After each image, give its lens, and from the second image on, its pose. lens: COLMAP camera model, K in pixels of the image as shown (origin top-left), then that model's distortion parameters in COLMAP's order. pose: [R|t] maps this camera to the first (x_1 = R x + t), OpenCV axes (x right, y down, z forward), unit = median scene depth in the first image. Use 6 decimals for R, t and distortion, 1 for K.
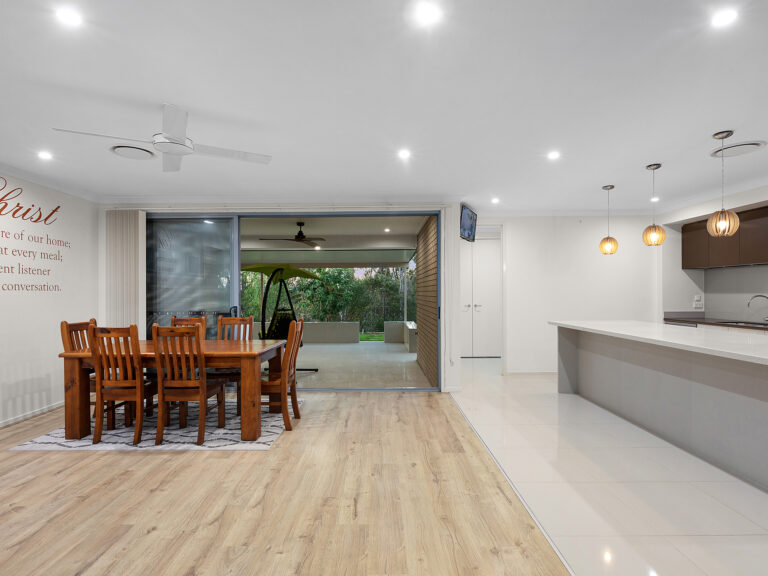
lens RADIAL K [[392.7, 0, 384.4], [0, 392.7, 291.7], [0, 0, 1]] dist [-0.009633, 0.001308]
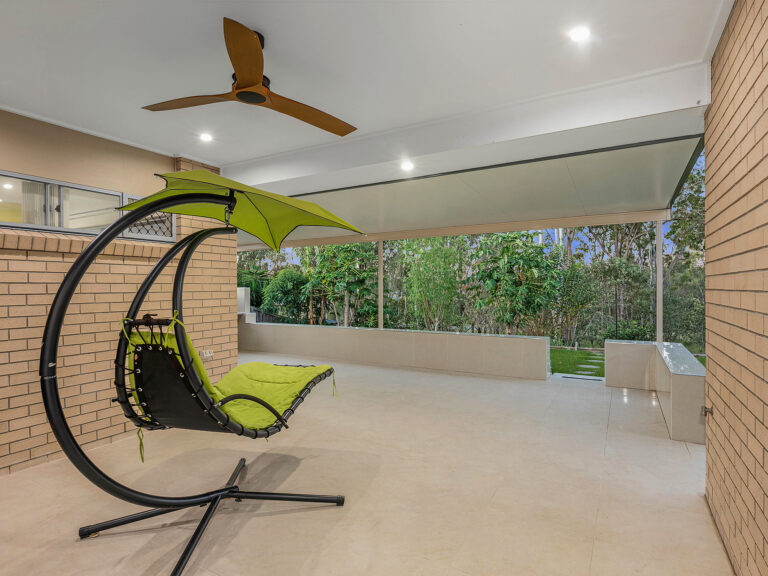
lens RADIAL K [[418.7, 0, 399.1], [0, 418.7, 287.2], [0, 0, 1]] dist [-0.005792, -0.000310]
pose [[0.875736, 0.000523, -0.482790, 0.055543], [0.001020, 0.999995, 0.002934, 0.025810], [0.482789, -0.003062, 0.875731, 1.045681]]
